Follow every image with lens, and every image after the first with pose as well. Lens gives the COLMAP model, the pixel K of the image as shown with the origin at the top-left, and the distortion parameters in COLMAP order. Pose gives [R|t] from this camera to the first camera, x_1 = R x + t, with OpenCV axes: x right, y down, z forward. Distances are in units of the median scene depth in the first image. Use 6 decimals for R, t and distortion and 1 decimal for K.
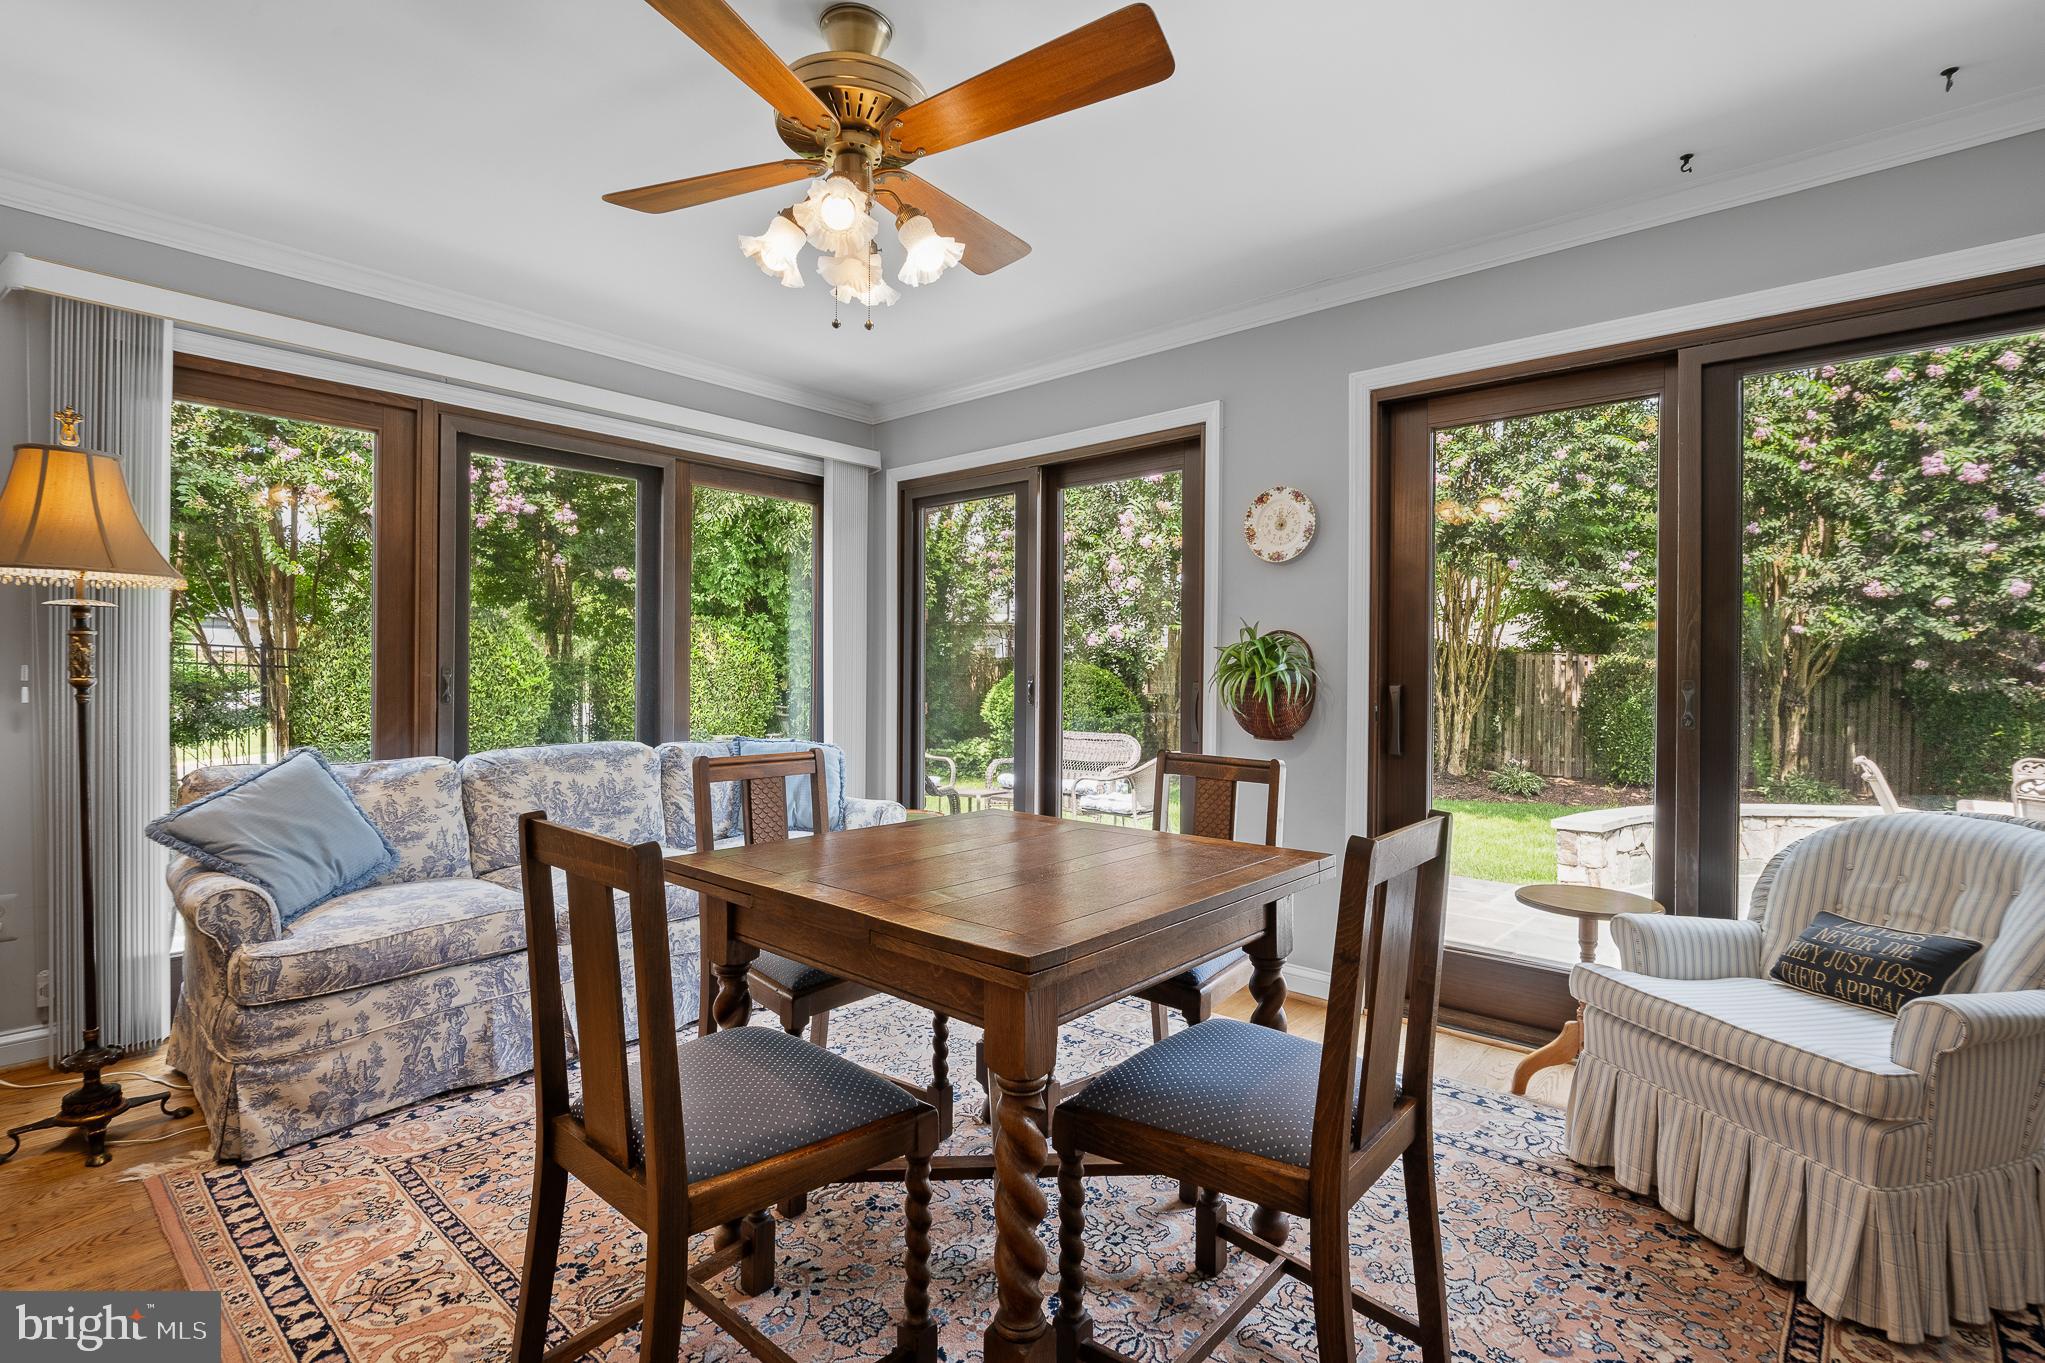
lens RADIAL K [[959.3, 0, 1005.8], [0, 959.3, 677.7], [0, 0, 1]] dist [-0.011072, -0.002711]
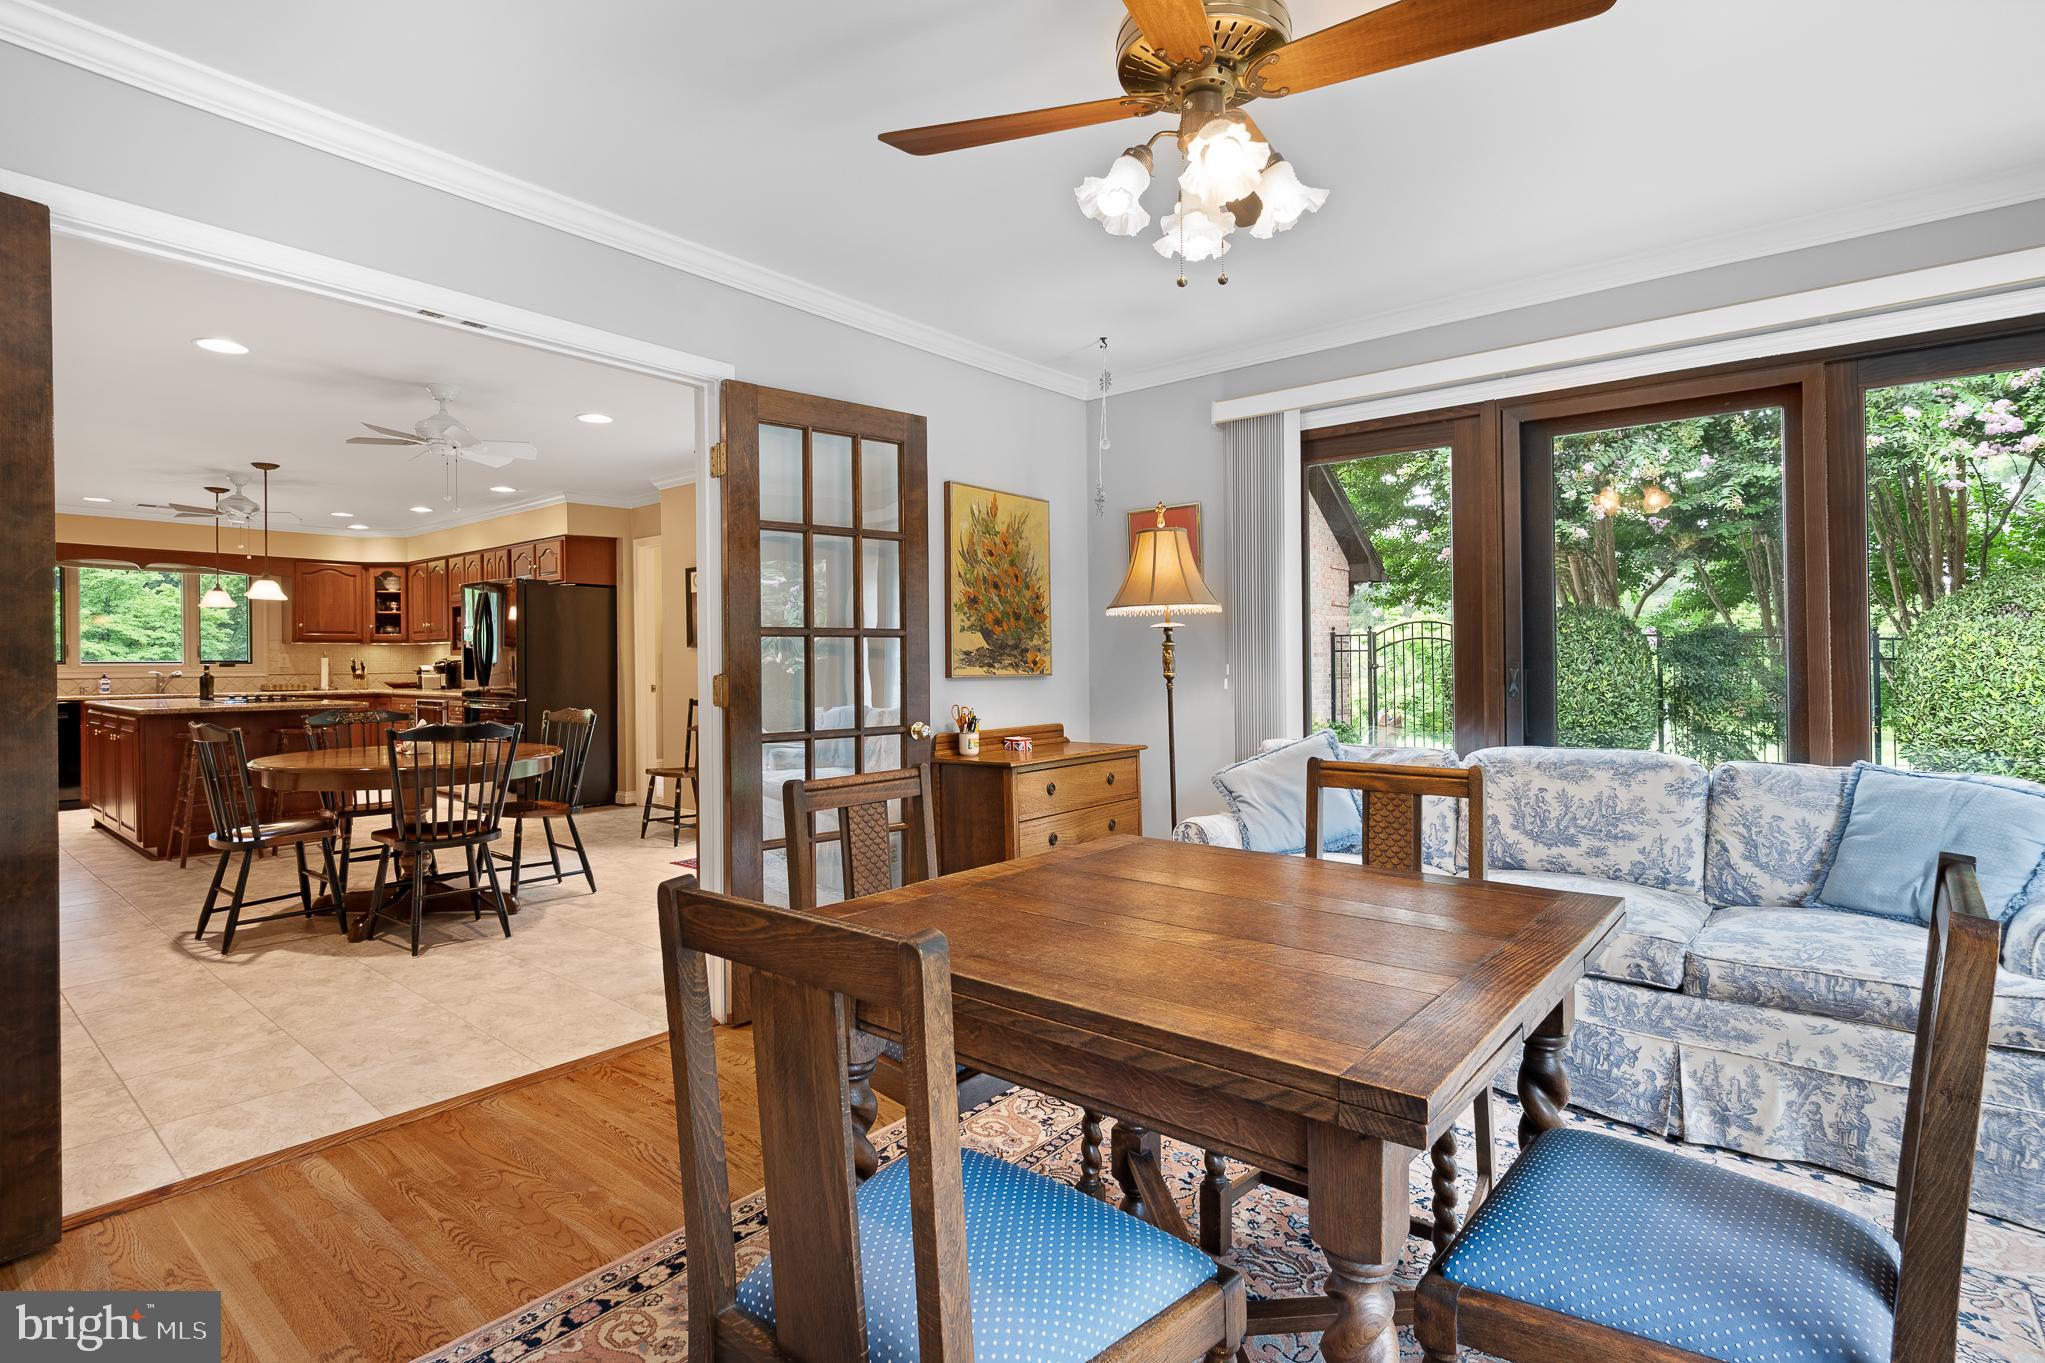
lens RADIAL K [[959.3, 0, 986.2], [0, 959.3, 678.0], [0, 0, 1]] dist [-0.011072, -0.002711]
pose [[0.034936, 0.008112, -0.999357, 0.415707], [-0.000208, 0.999967, 0.008110, -0.002950], [0.999390, -0.000076, 0.034937, 0.441070]]
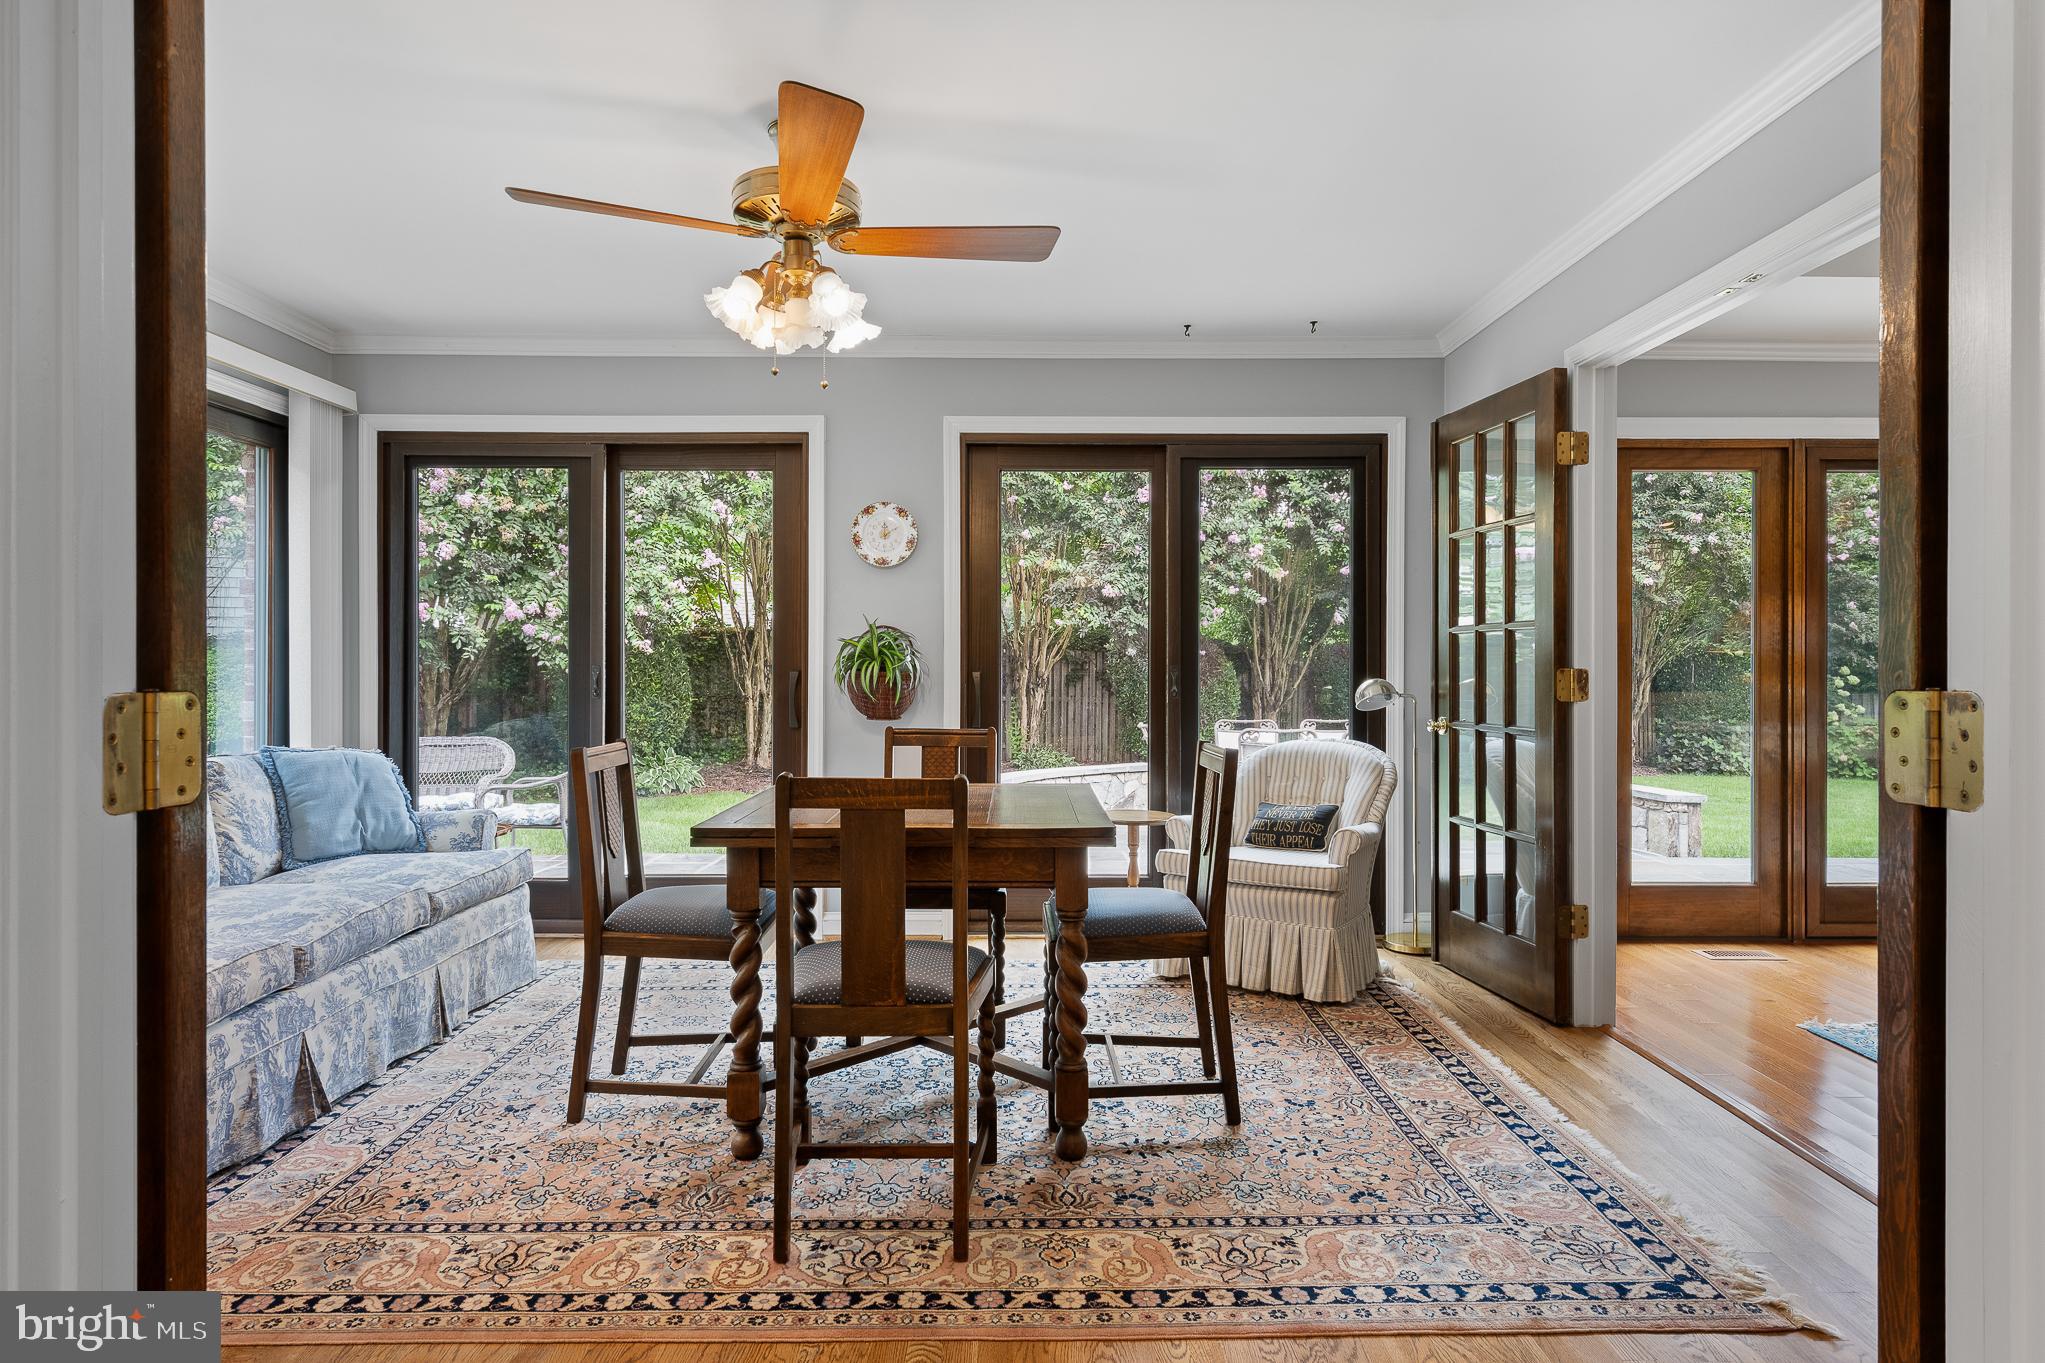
lens RADIAL K [[1178.8, 0, 1022.4], [0, 1178.8, 671.2], [0, 0, 1]] dist [0.014892, -0.000964]
pose [[0.742249, -0.010934, 0.670035, -0.553155], [0.008178, 0.999940, 0.007257, -0.003155], [-0.670074, 0.000093, 0.742294, -0.173345]]
